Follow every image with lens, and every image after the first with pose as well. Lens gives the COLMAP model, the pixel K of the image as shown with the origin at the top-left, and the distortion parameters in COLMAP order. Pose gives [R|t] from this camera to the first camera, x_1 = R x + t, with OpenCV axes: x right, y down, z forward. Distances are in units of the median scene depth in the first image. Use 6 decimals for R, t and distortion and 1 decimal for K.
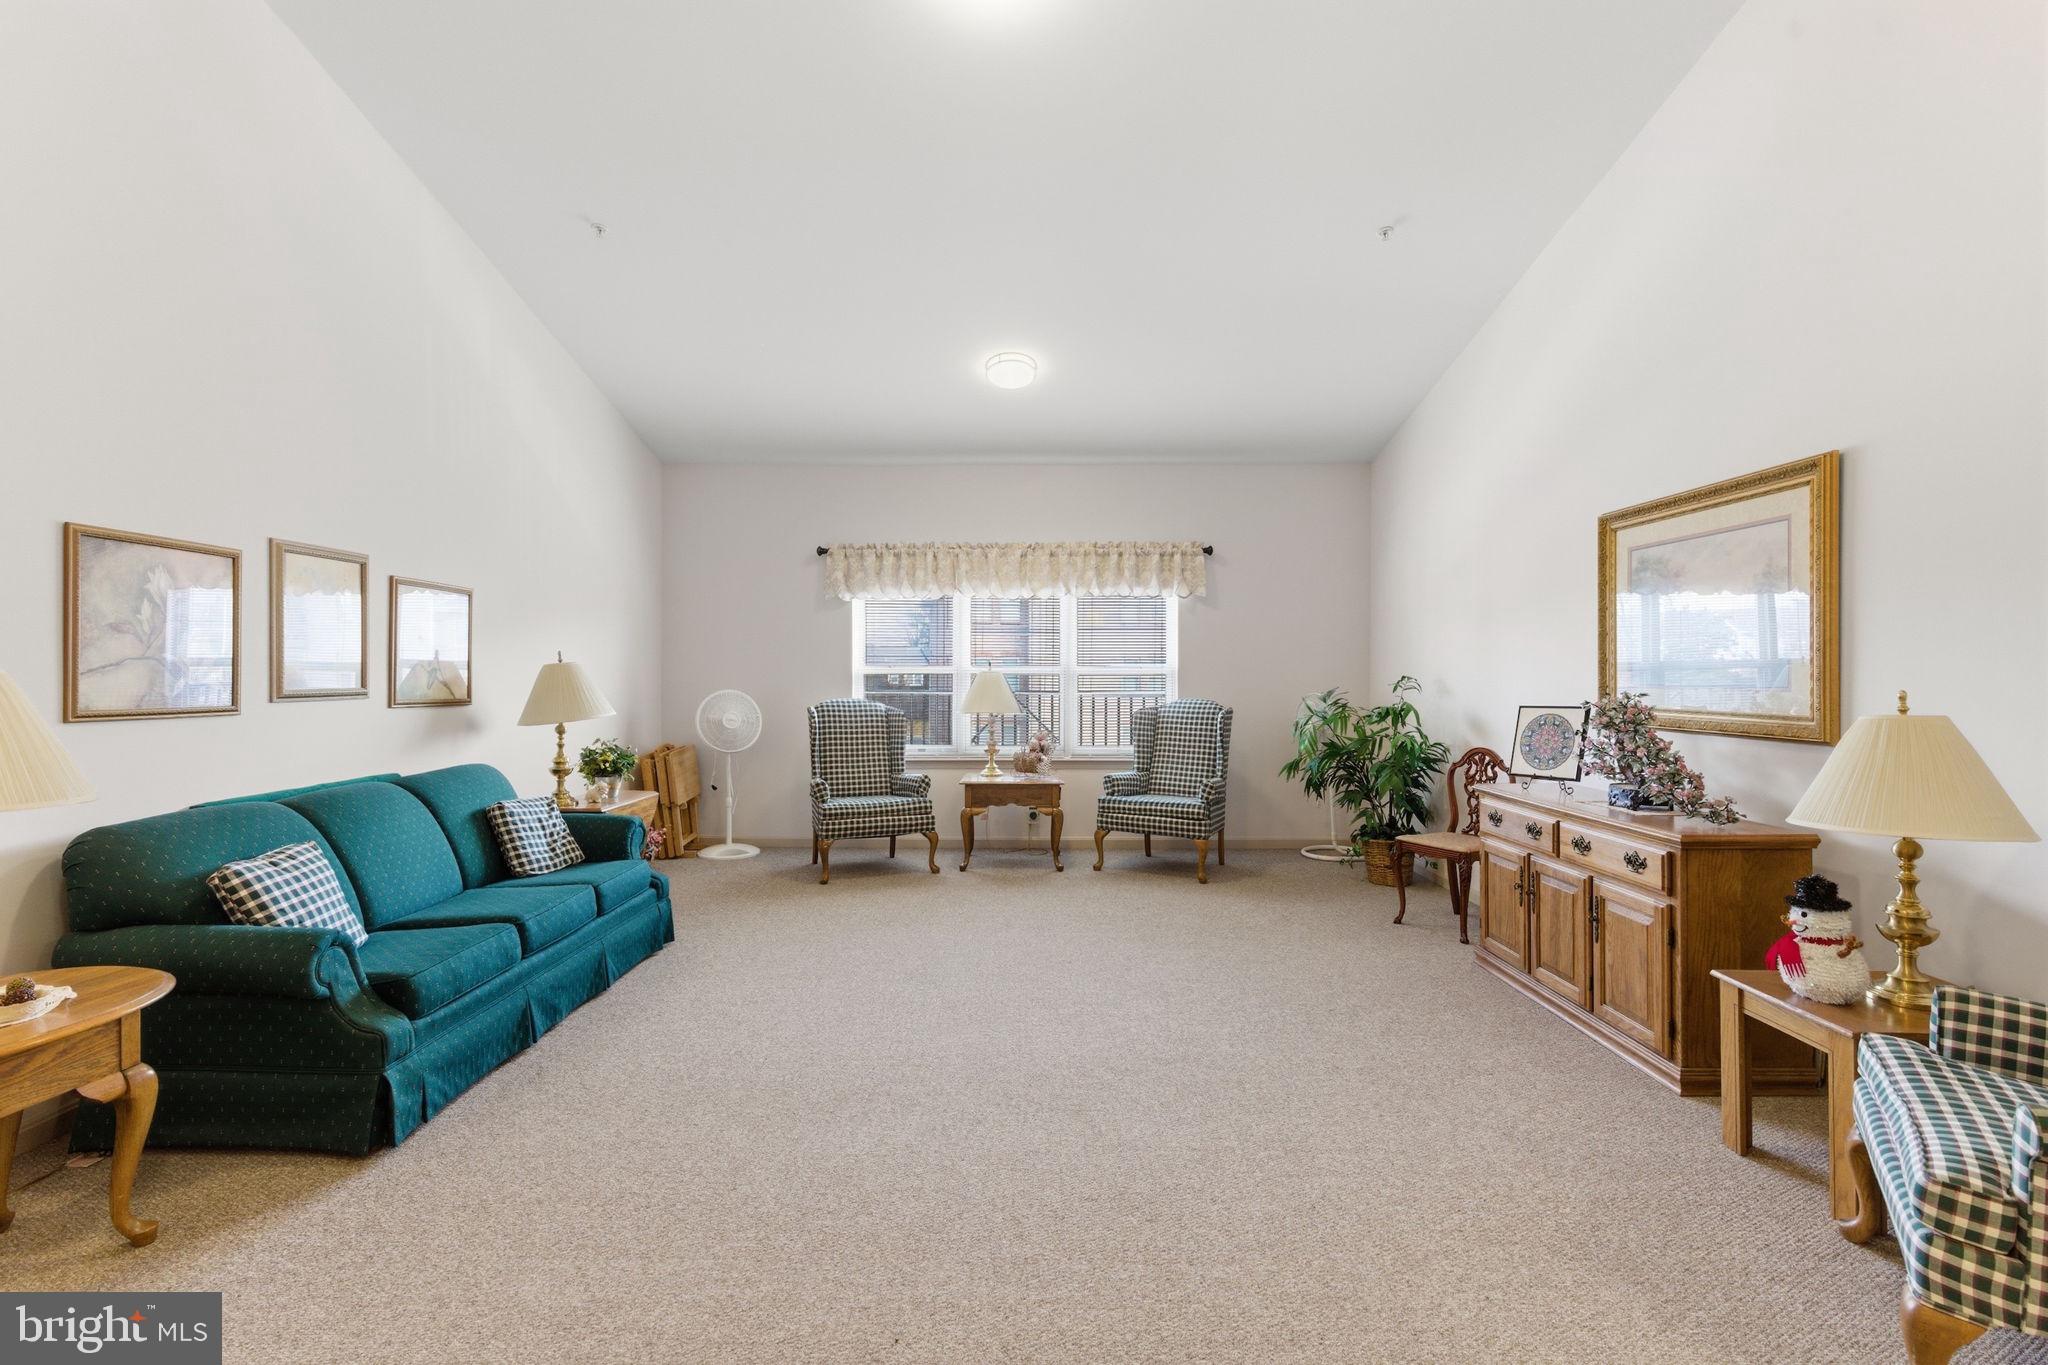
lens RADIAL K [[923.6, 0, 1019.4], [0, 923.6, 675.9], [0, 0, 1]] dist [-0.001870, 0.000422]
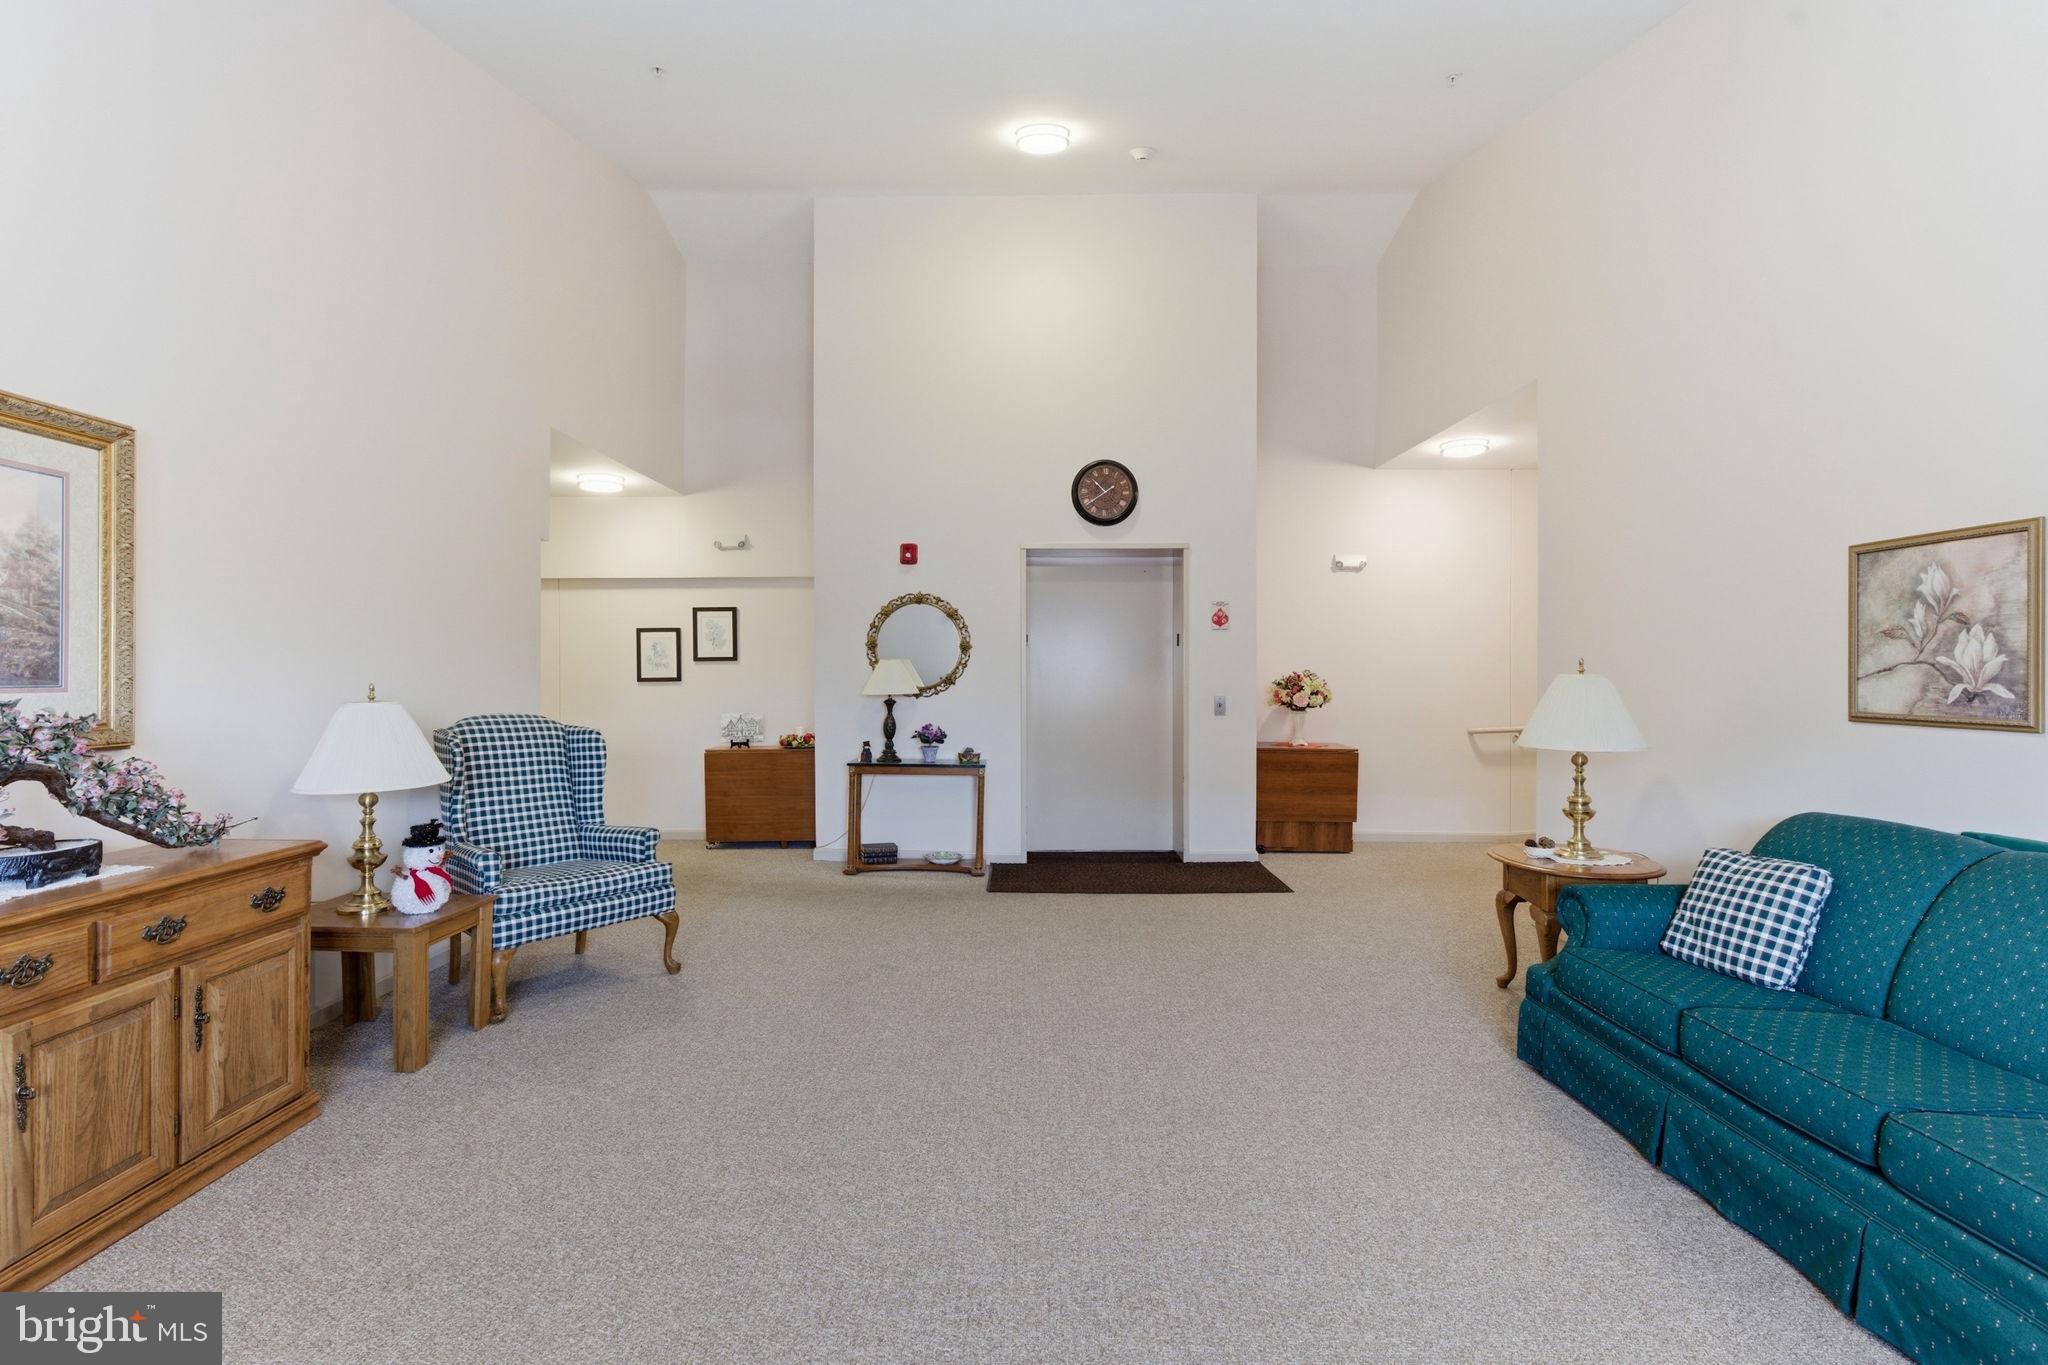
lens RADIAL K [[923.6, 0, 1019.4], [0, 923.6, 675.9], [0, 0, 1]] dist [-0.001870, 0.000422]
pose [[-0.999940, -0.005019, -0.009732, 0.007228], [-0.005078, 0.999969, 0.006014, -0.006380], [0.009701, 0.006063, -0.999935, 1.986651]]
